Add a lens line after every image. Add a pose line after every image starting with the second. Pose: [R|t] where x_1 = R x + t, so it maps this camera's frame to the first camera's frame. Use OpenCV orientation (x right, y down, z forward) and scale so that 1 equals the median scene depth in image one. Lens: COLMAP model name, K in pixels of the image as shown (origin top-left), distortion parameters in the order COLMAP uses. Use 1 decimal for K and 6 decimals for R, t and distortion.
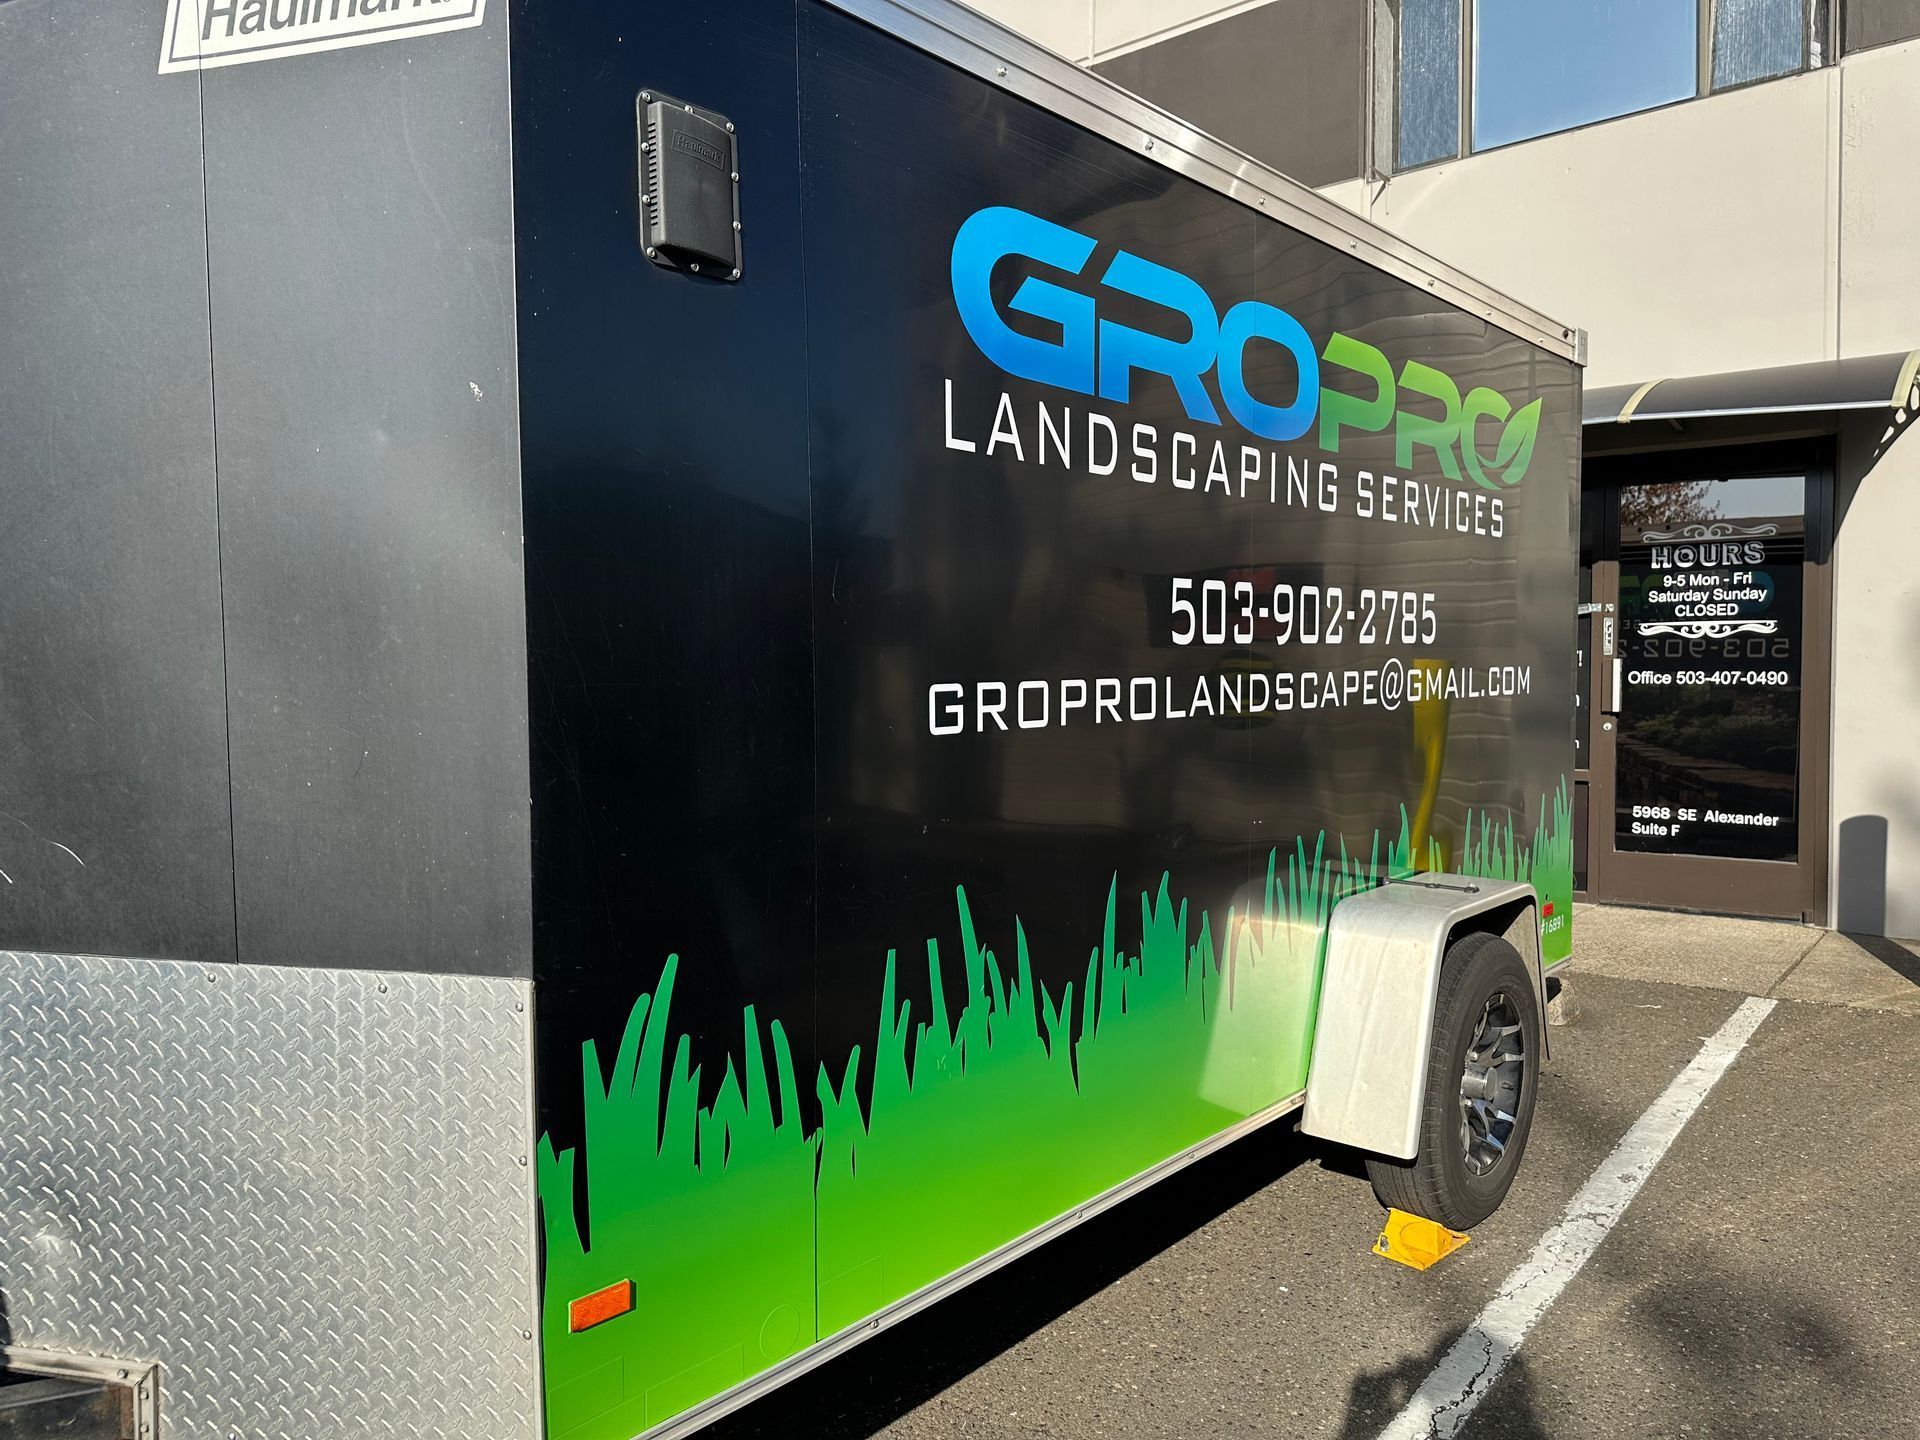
lens RADIAL K [[1418.1, 0, 961.4], [0, 1418.1, 706.9], [0, 0, 1]] dist [0.067678, -0.086867]
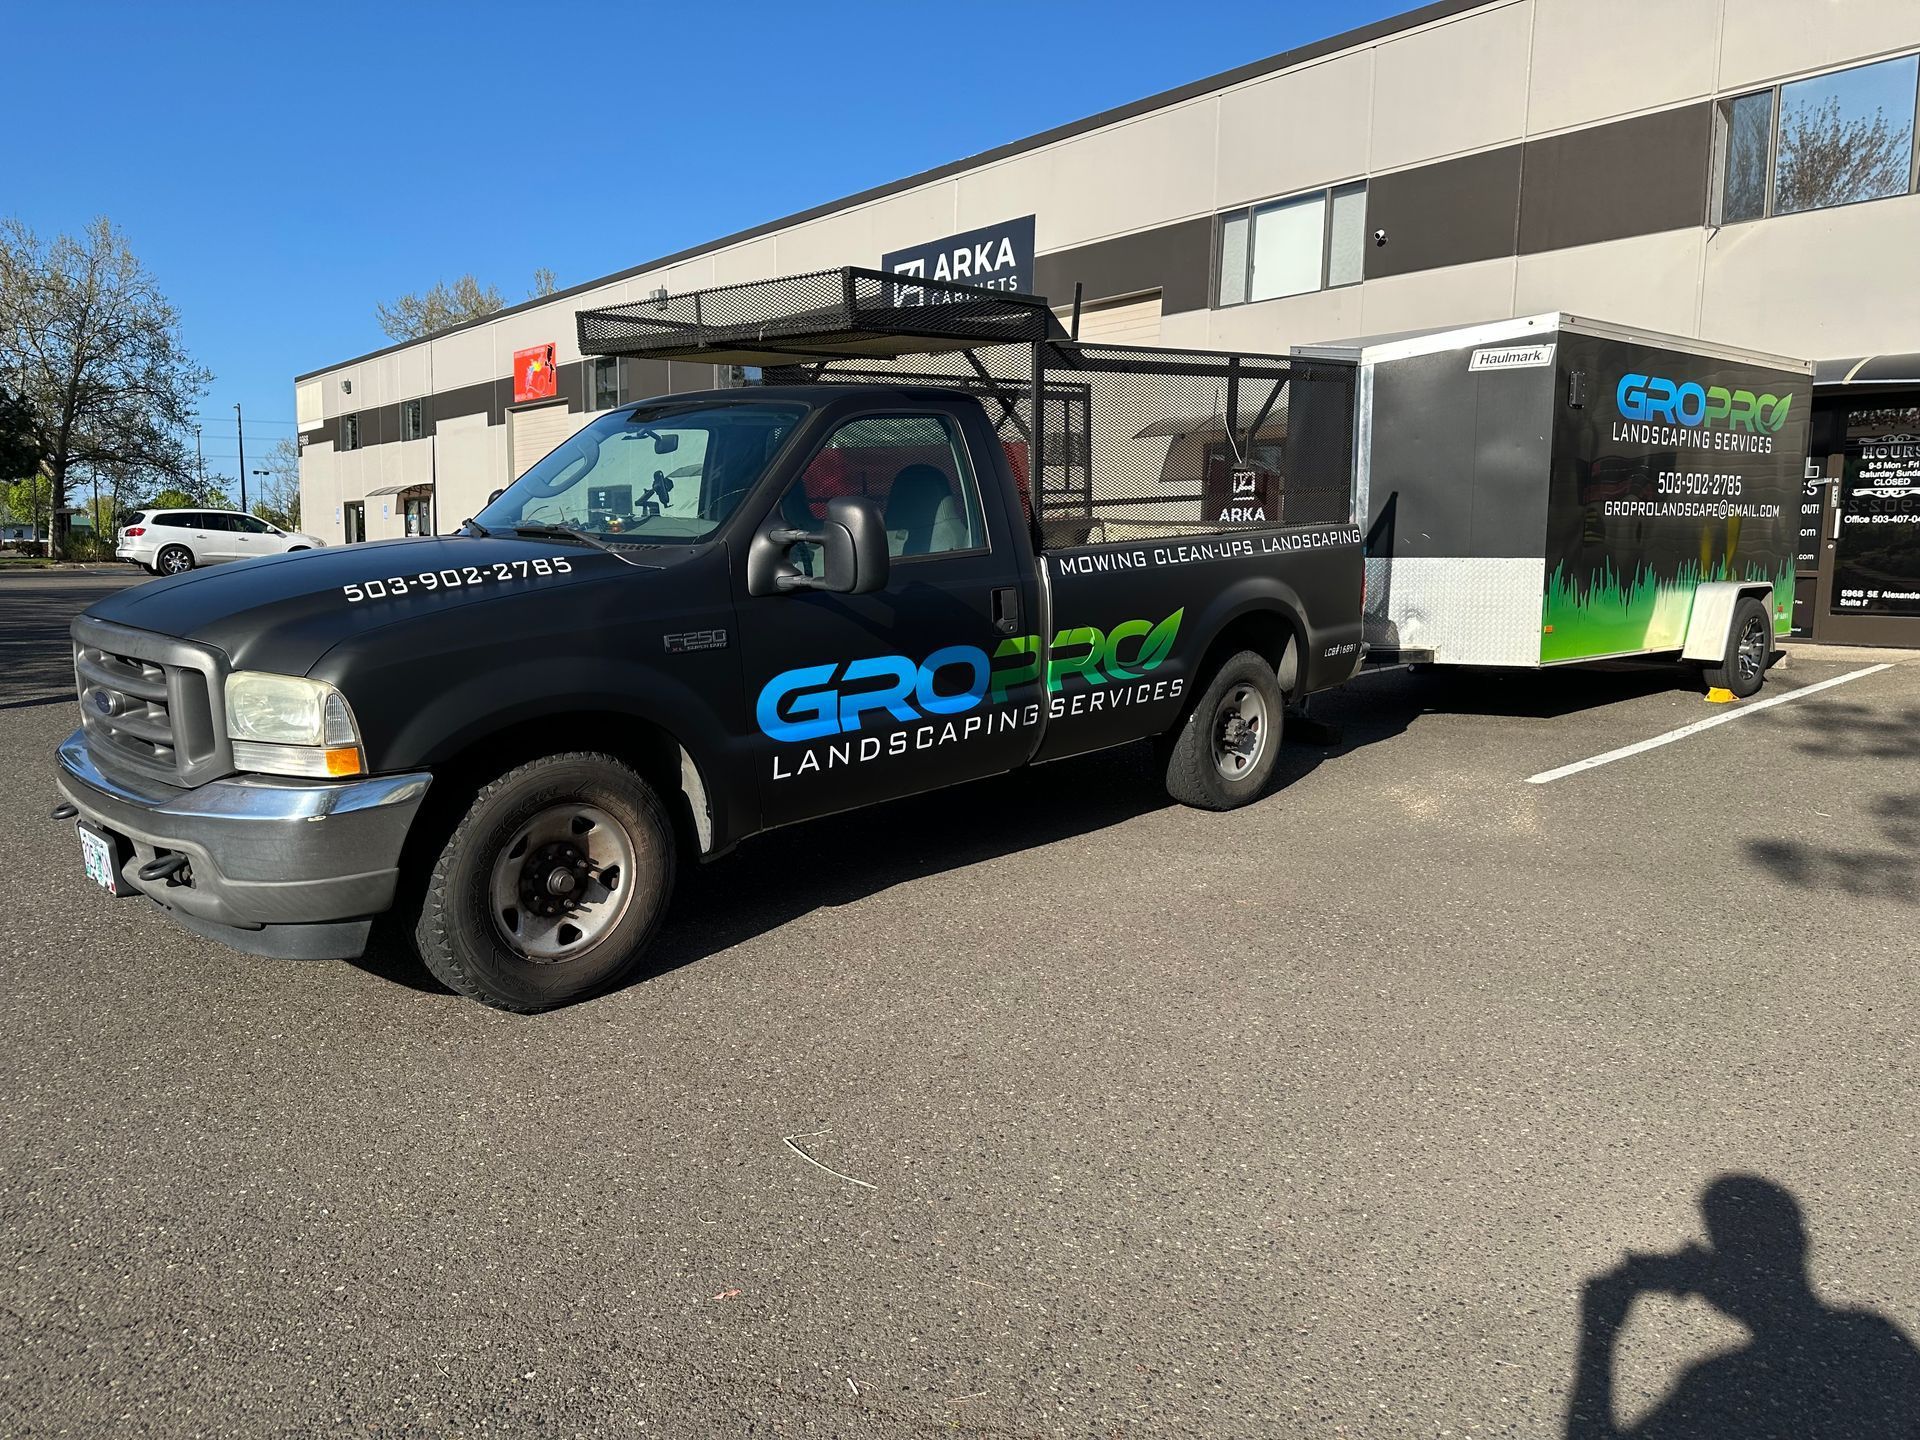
lens RADIAL K [[1418.1, 0, 961.4], [0, 1418.1, 726.6], [0, 0, 1]] dist [0.067678, -0.086867]
pose [[0.987734, 0.025674, -0.154021, -0.386948], [-0.009954, 0.994737, 0.101978, 0.072423], [0.155828, -0.099194, 0.982791, -1.083848]]
